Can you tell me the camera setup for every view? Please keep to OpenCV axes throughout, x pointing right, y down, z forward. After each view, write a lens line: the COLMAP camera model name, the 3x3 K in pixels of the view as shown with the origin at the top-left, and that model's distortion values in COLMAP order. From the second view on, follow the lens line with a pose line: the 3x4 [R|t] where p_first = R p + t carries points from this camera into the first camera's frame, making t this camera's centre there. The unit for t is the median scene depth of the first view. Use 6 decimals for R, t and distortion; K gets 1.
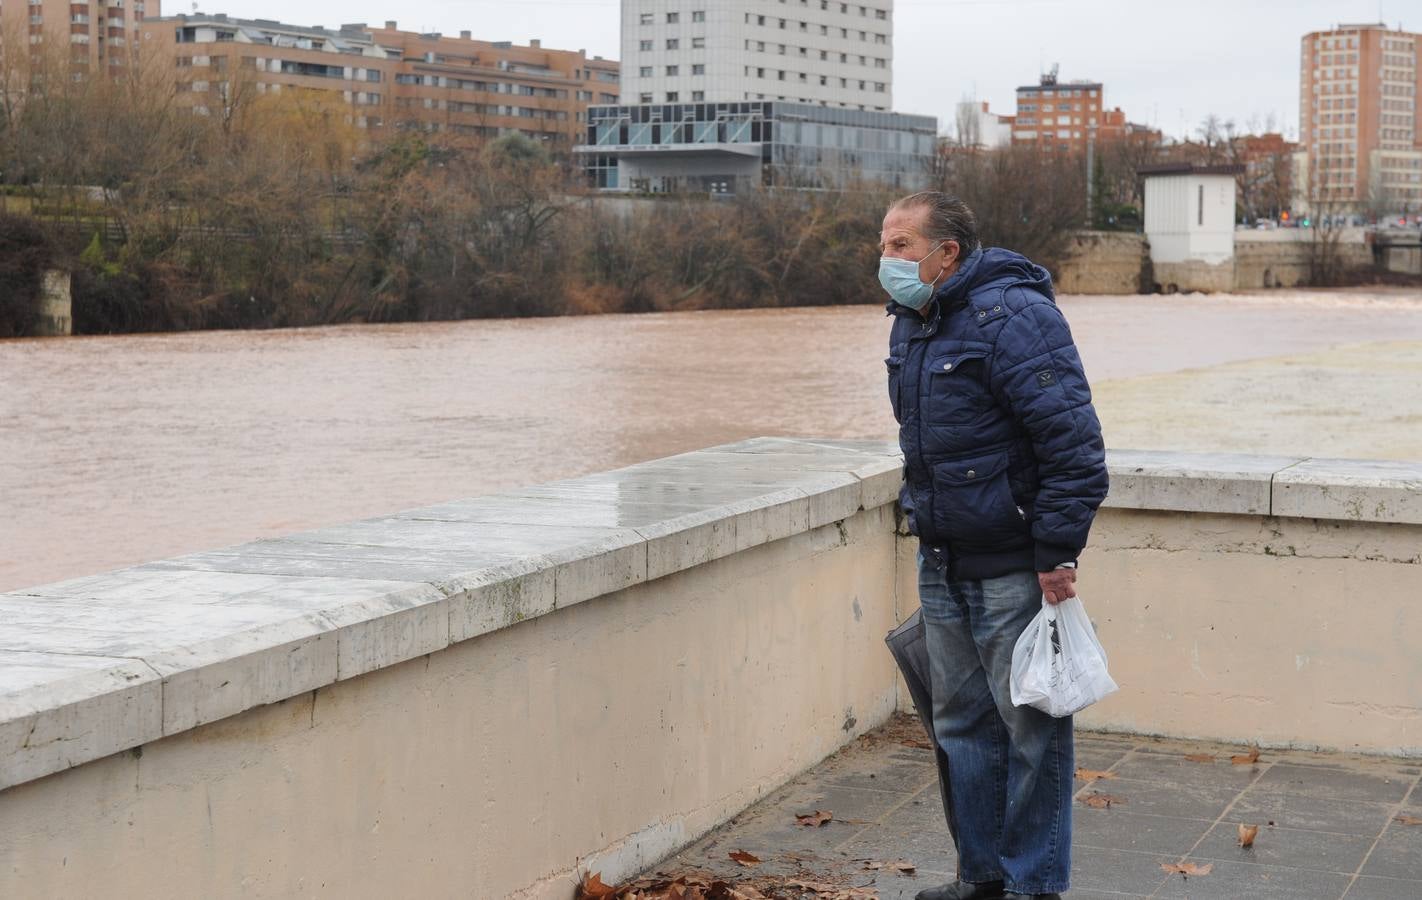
lens RADIAL K [[2591.2, 0, 676.7], [0, 2591.2, 382.0], [0, 0, 1]] dist [0.139634, 0.000000]
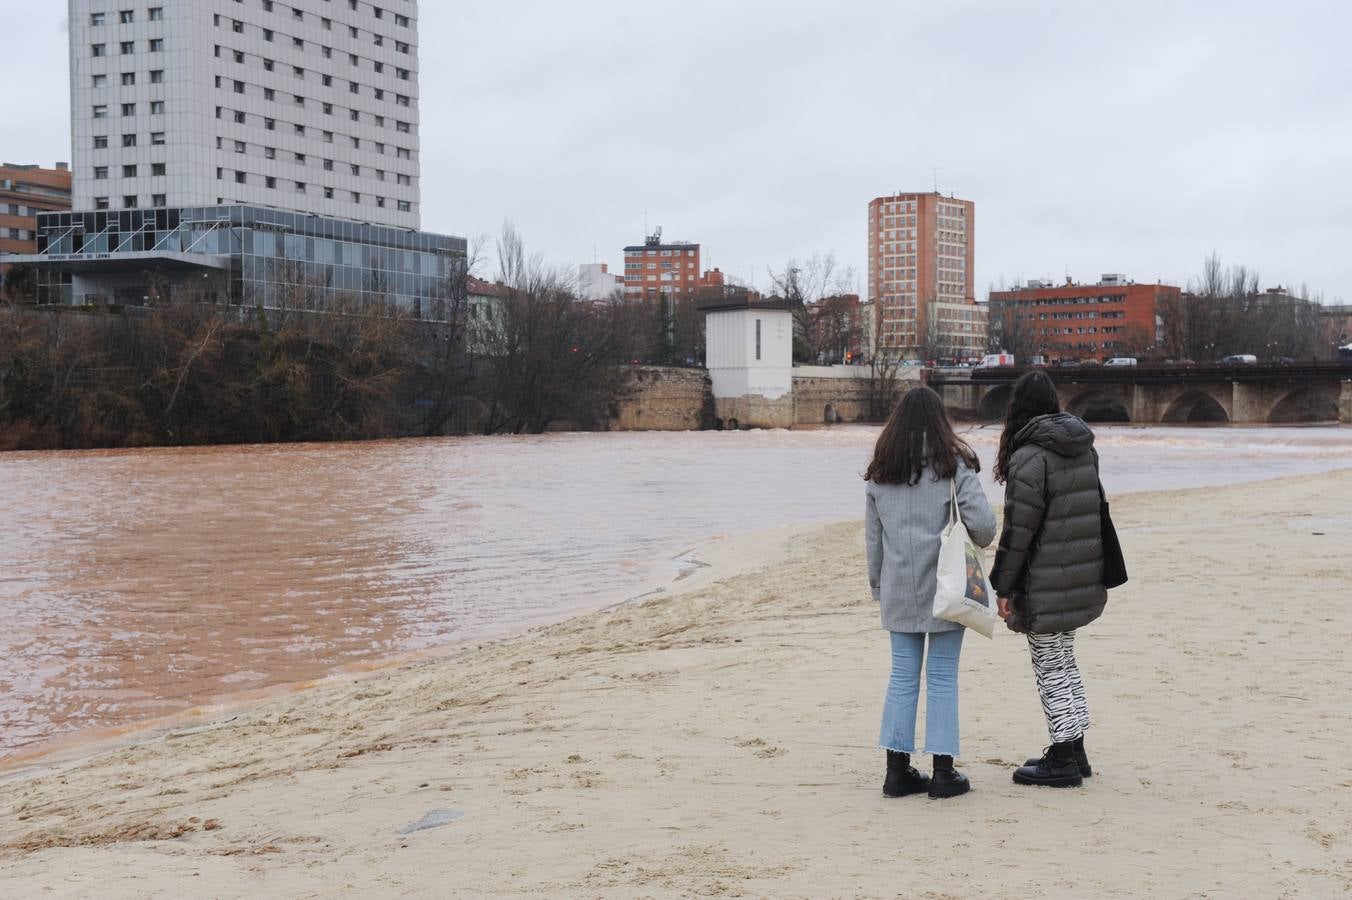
lens RADIAL K [[1956.1, 0, 683.9], [0, 1956.1, 456.6], [0, 0, 1]] dist [0.142133, 0.000000]
pose [[0.991716, -0.008614, 0.128162, 0.078472], [0.011524, 0.999692, -0.021979, -0.007306], [-0.127933, 0.023274, 0.991510, 0.270259]]
